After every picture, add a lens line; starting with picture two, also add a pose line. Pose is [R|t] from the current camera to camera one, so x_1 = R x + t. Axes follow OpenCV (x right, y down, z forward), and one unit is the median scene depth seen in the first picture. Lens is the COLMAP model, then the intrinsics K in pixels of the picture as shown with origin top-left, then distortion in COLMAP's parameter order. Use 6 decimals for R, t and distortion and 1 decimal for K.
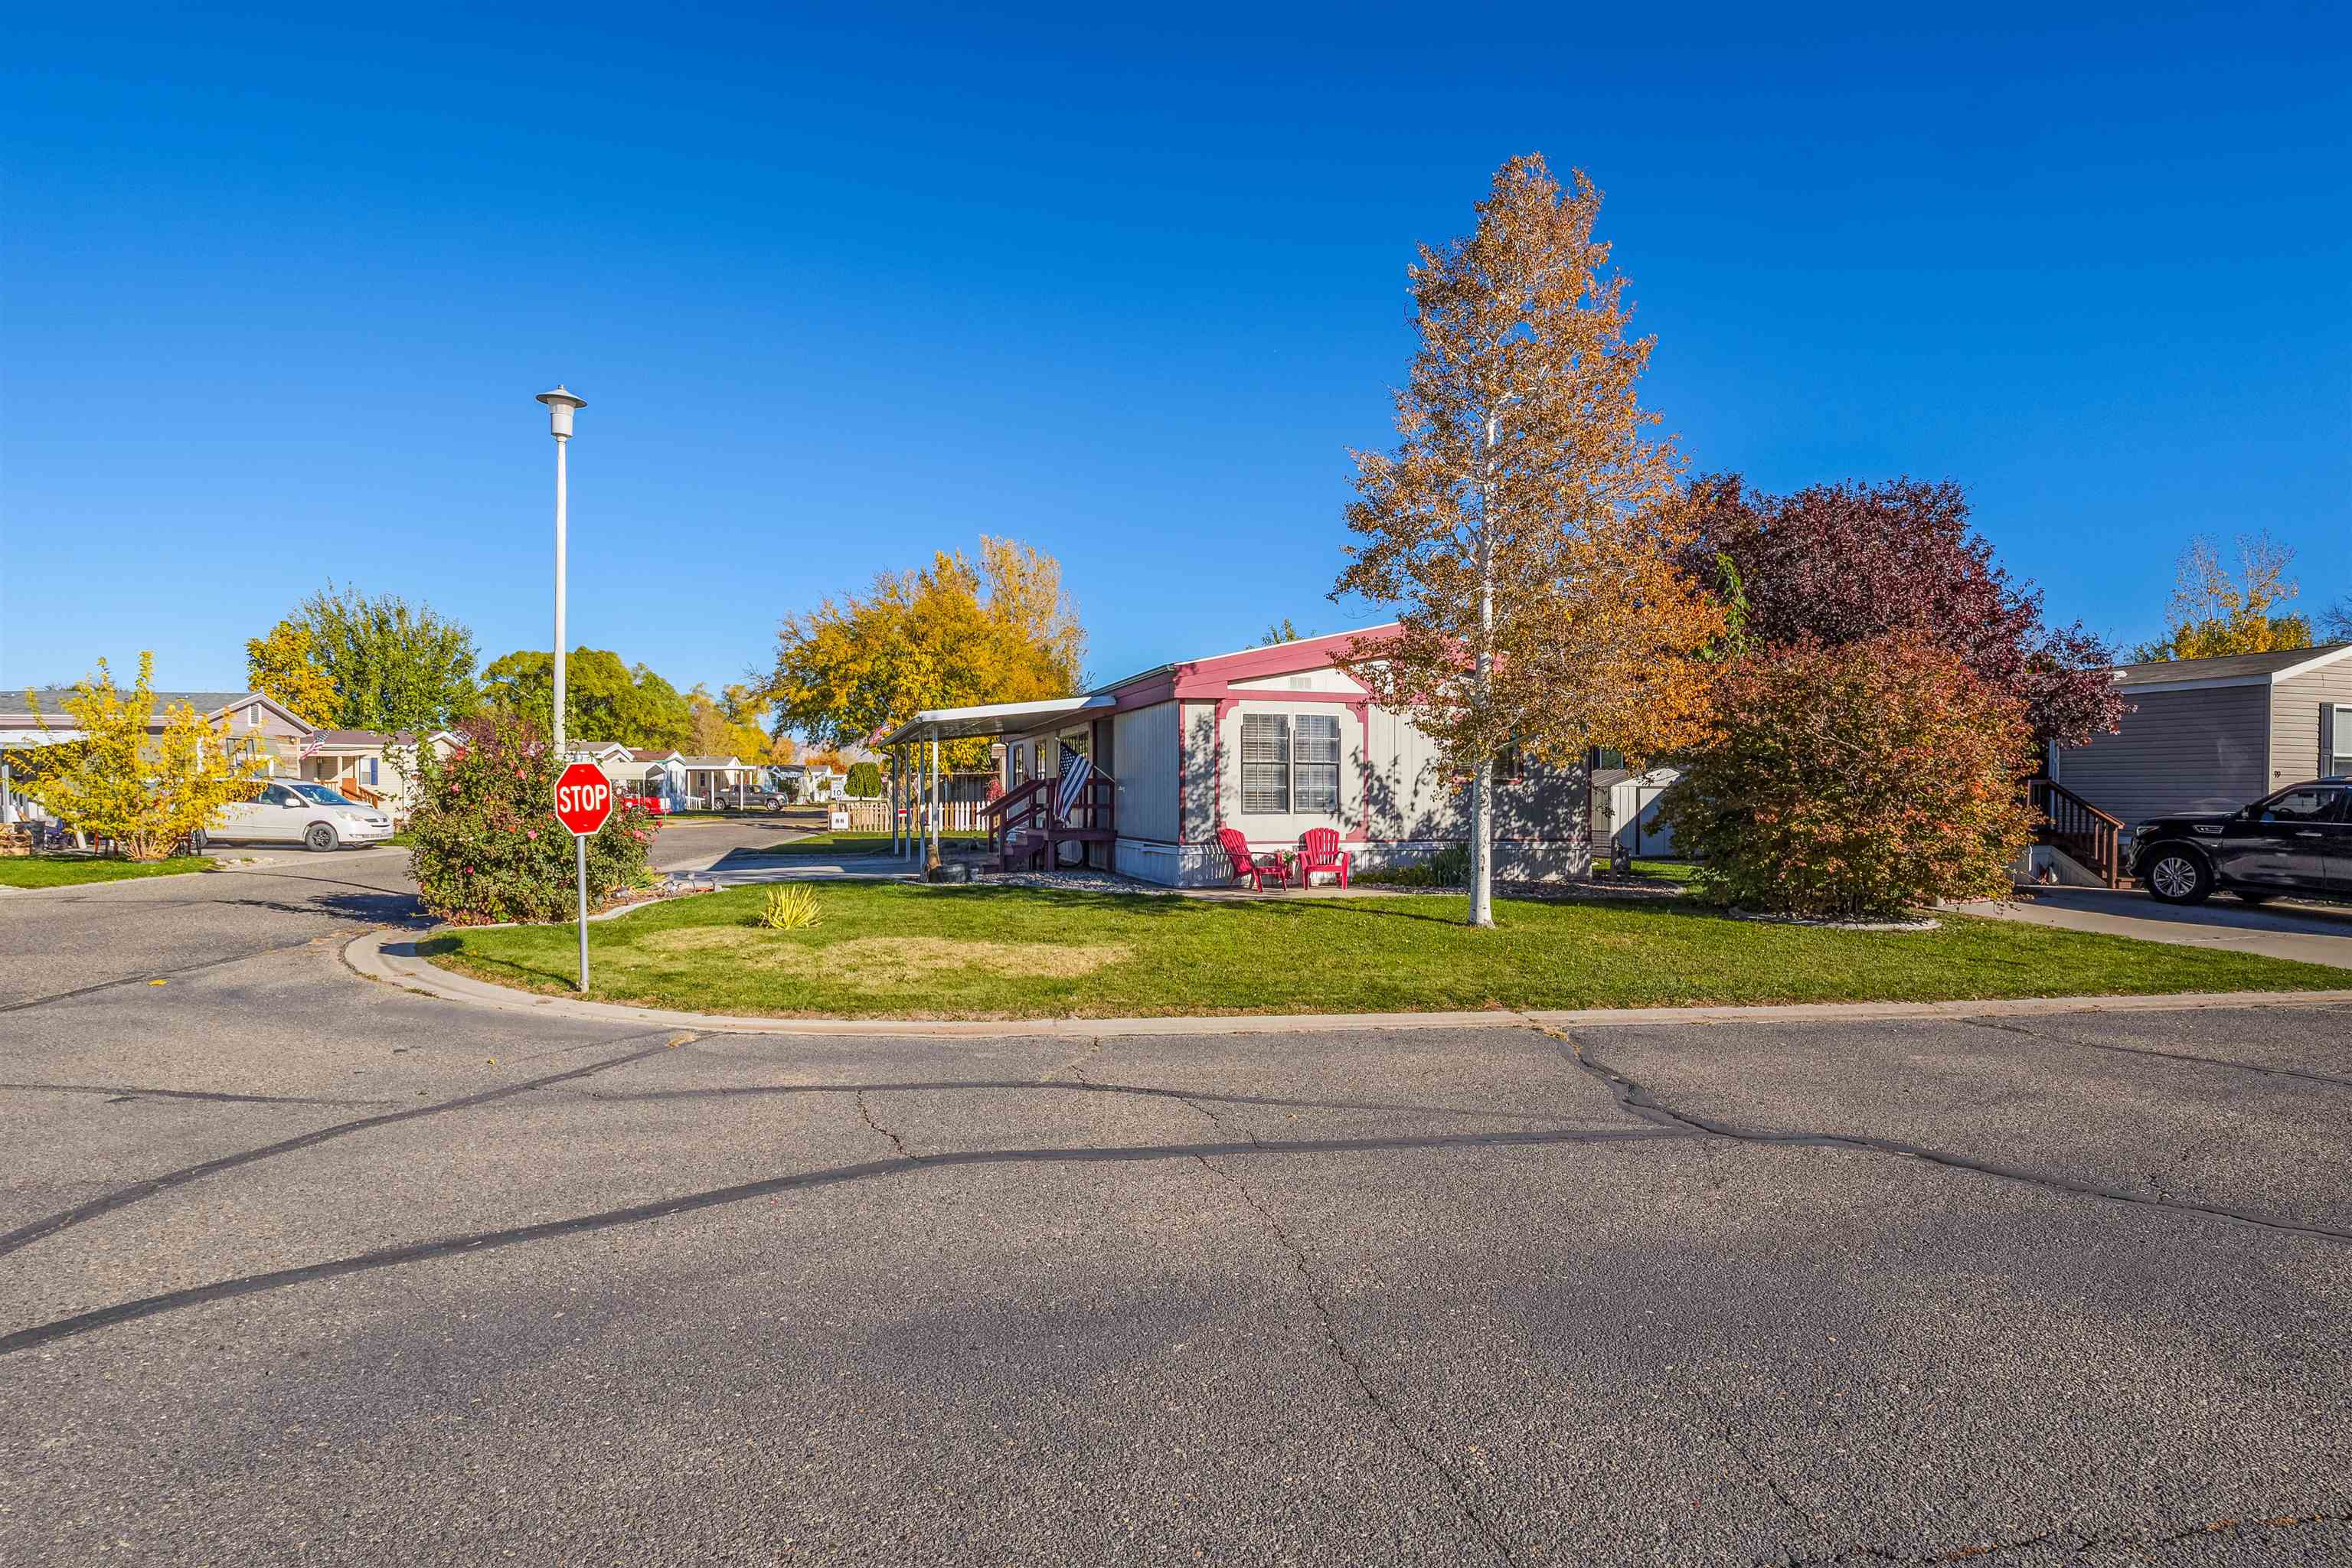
lens RADIAL K [[1137.5, 0, 1174.1], [0, 1137.5, 777.6], [0, 0, 1]] dist [-0.014854, 0.000043]
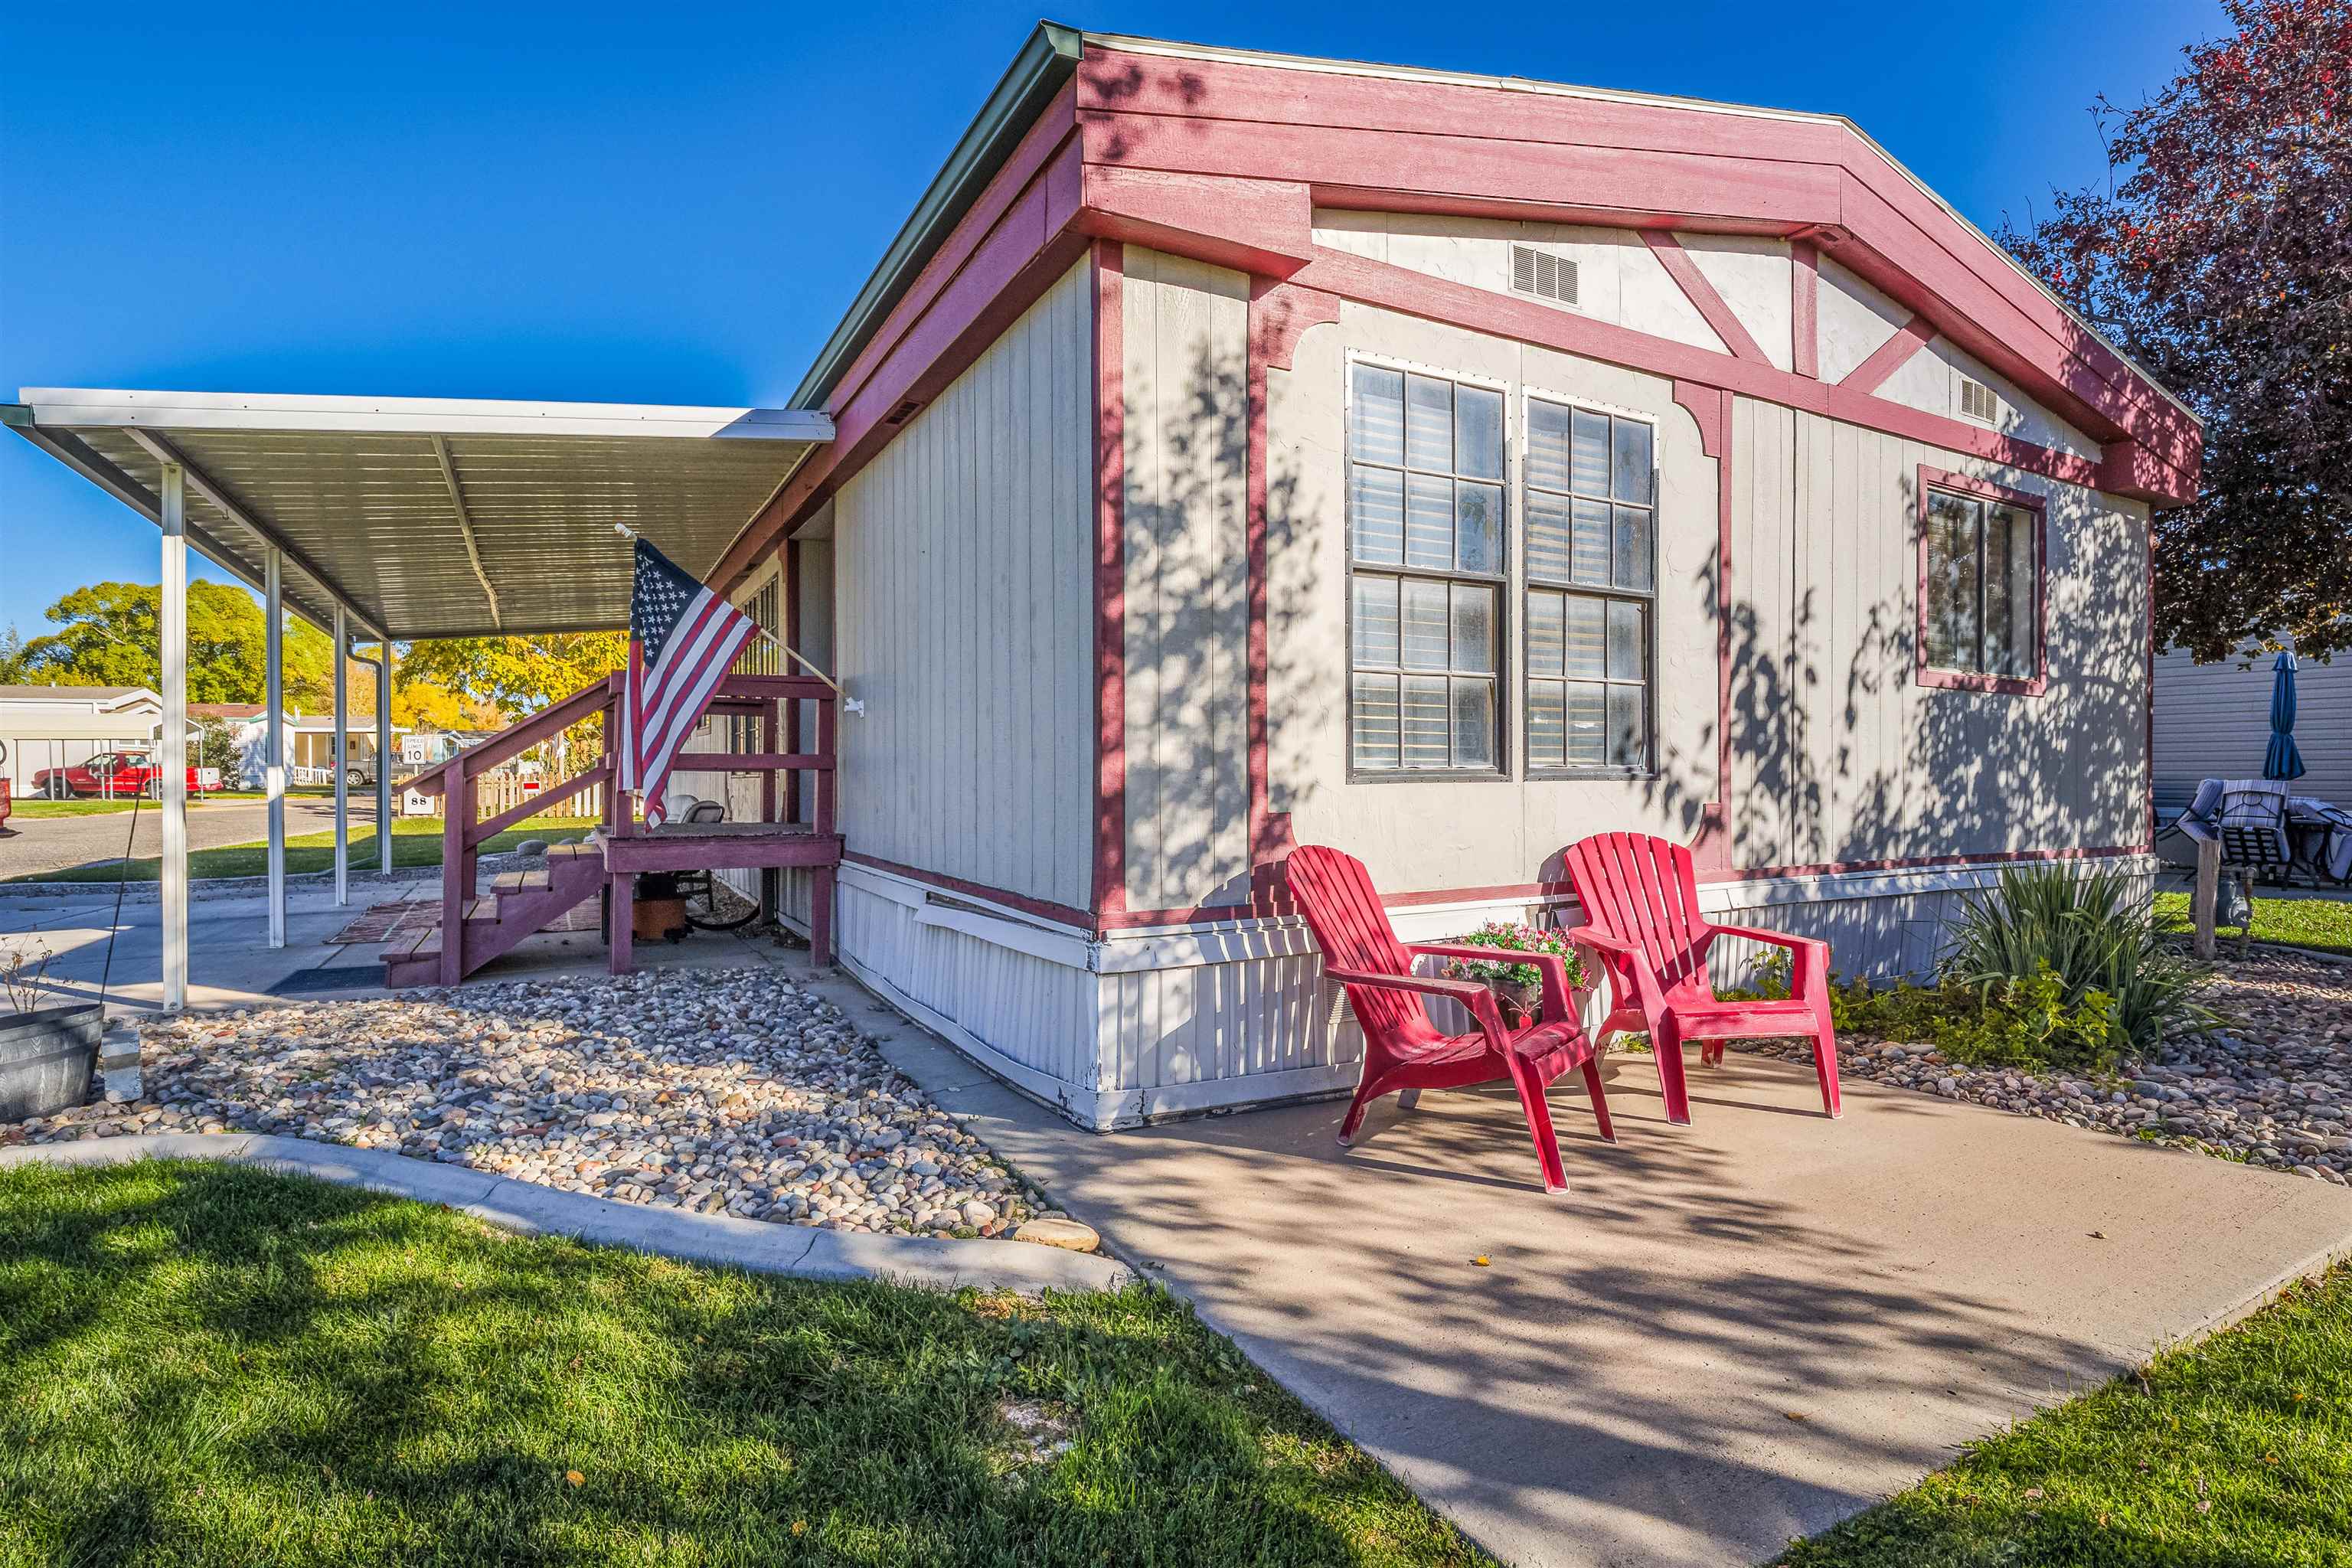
lens RADIAL K [[1097.3, 0, 1129.9], [0, 1097.3, 771.5], [0, 0, 1]] dist [-0.001569, -0.000050]
pose [[0.988664, 0.000511, 0.150141, -0.018988], [-0.002399, 0.999920, 0.012394, 0.026021], [-0.150123, -0.012614, 0.988587, 0.749804]]
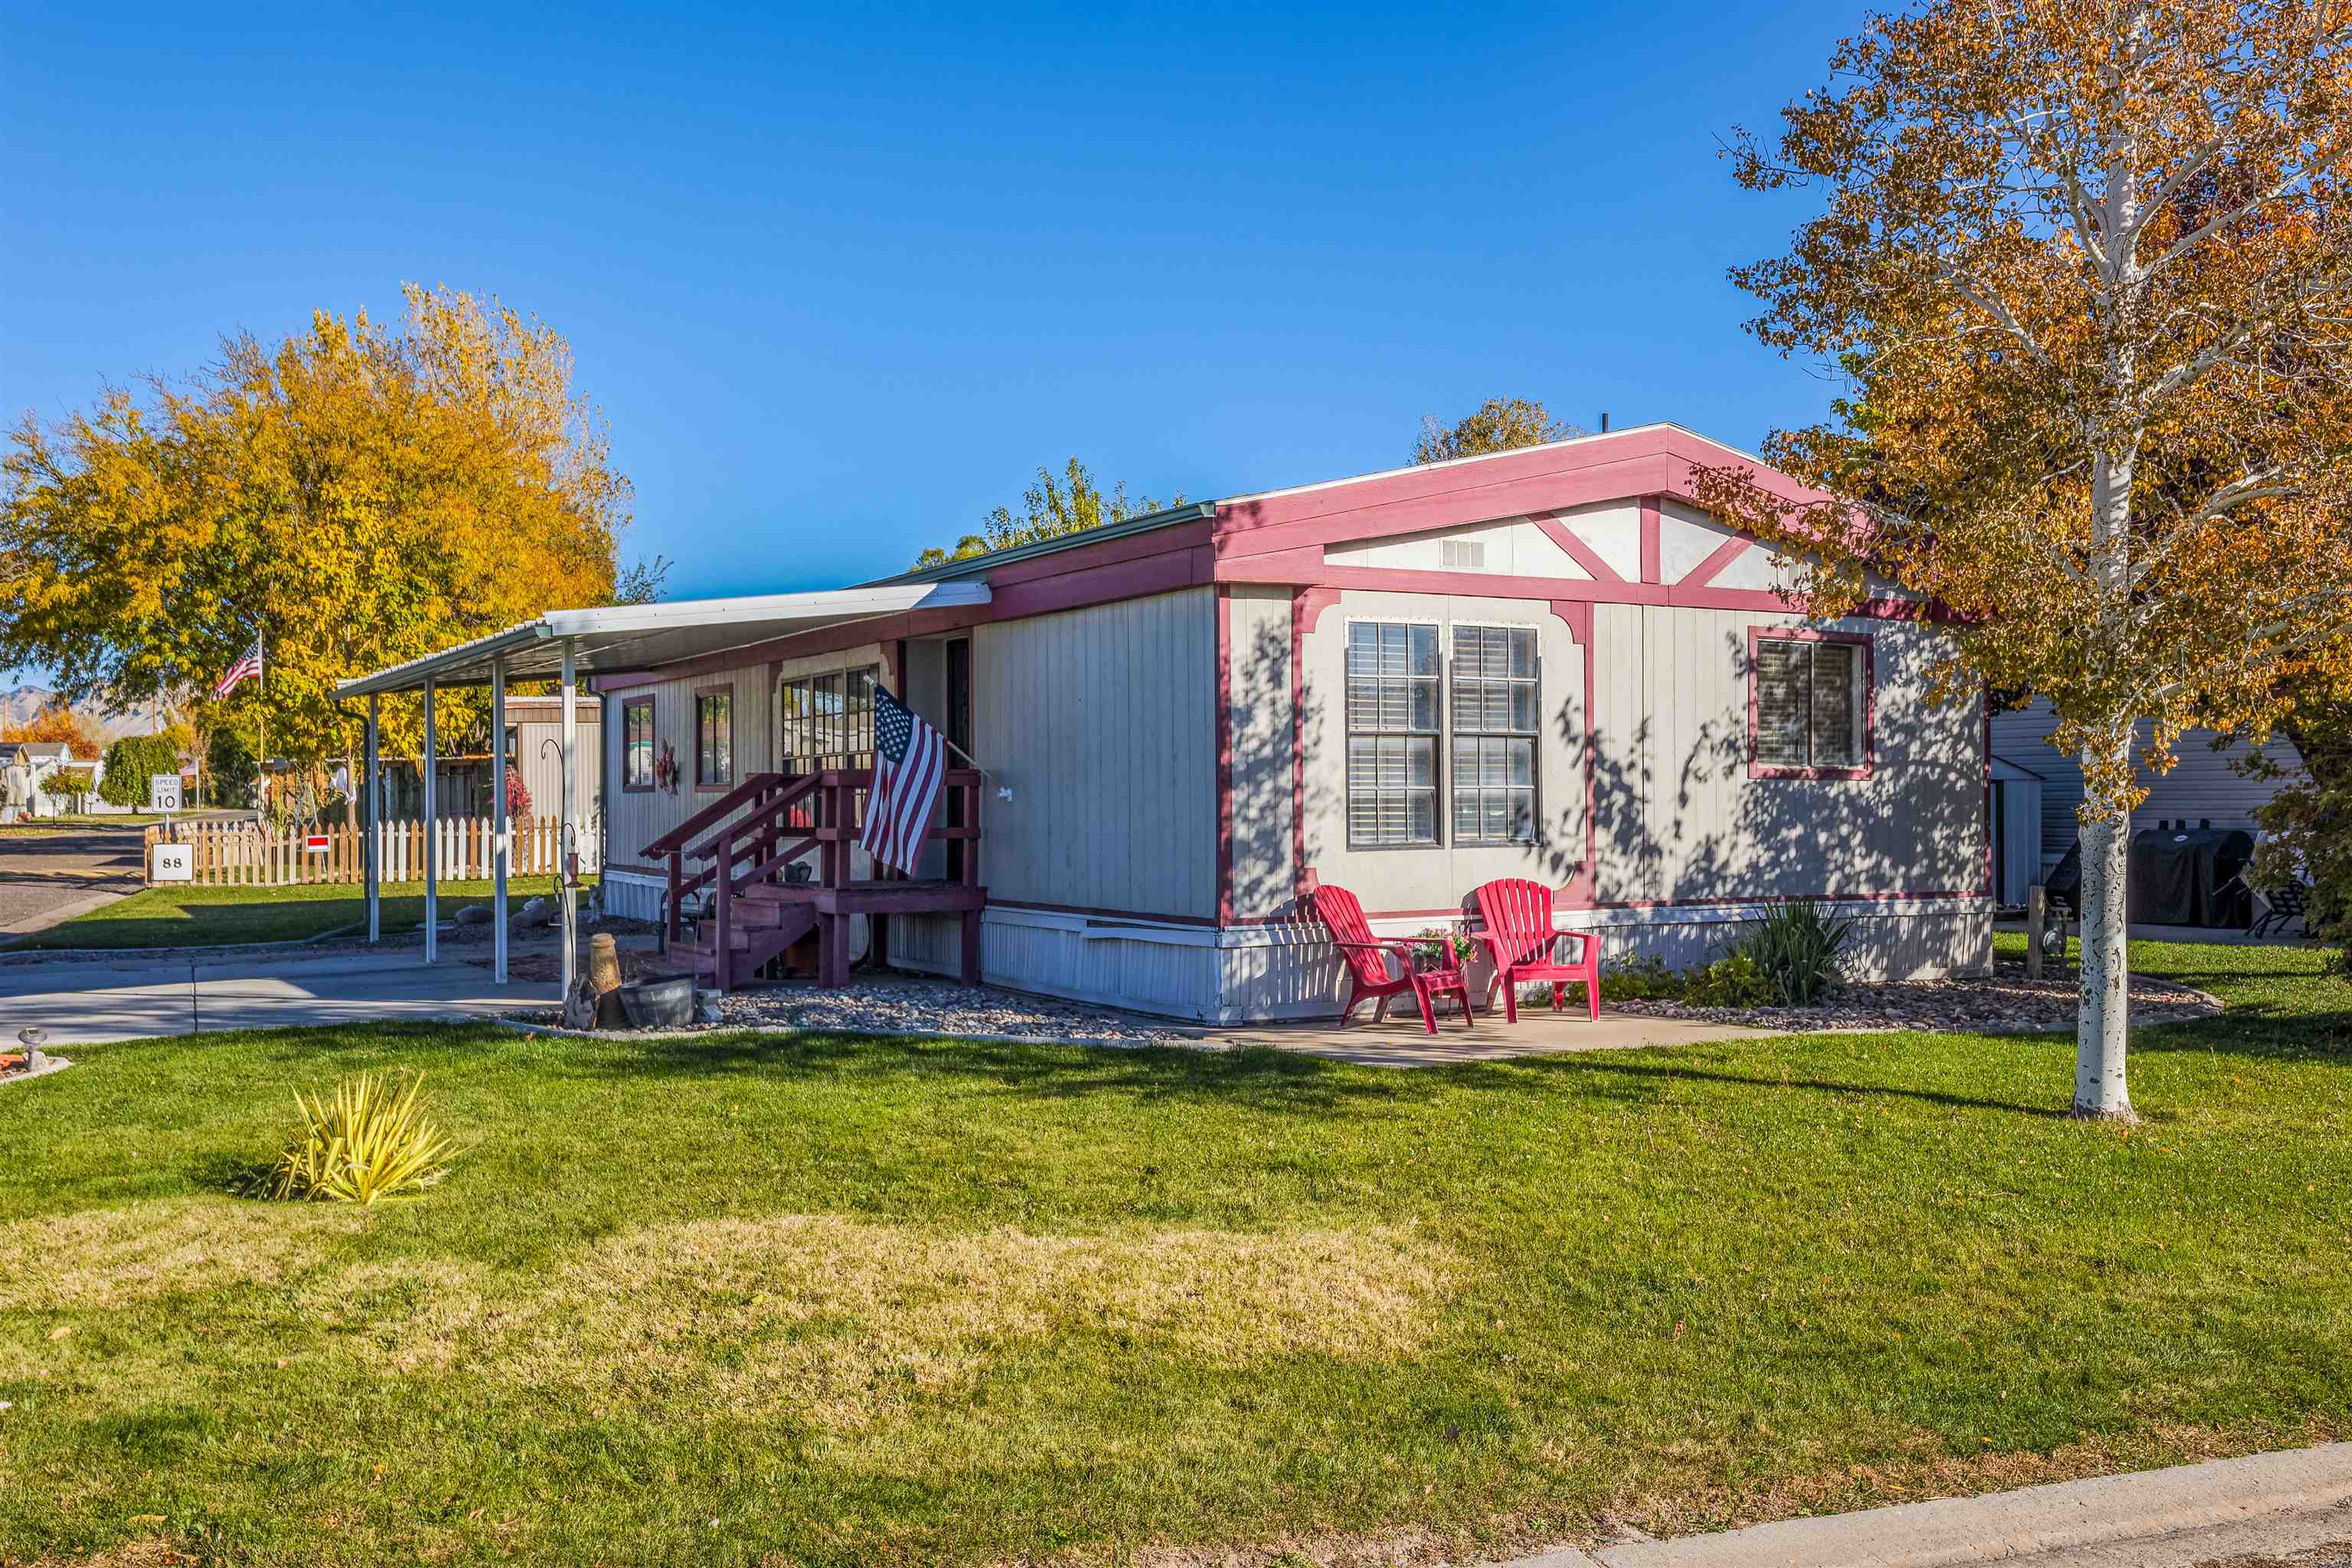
lens RADIAL K [[2077.0, 0, 1176.0], [0, 2077.0, 784.0], [0, 0, 1]] dist [0.006547, -0.004247]
pose [[0.979576, -0.006075, 0.200981, -0.158903], [0.004118, 0.999940, 0.010153, -0.001919], [-0.201030, -0.009118, 0.979543, 0.221540]]
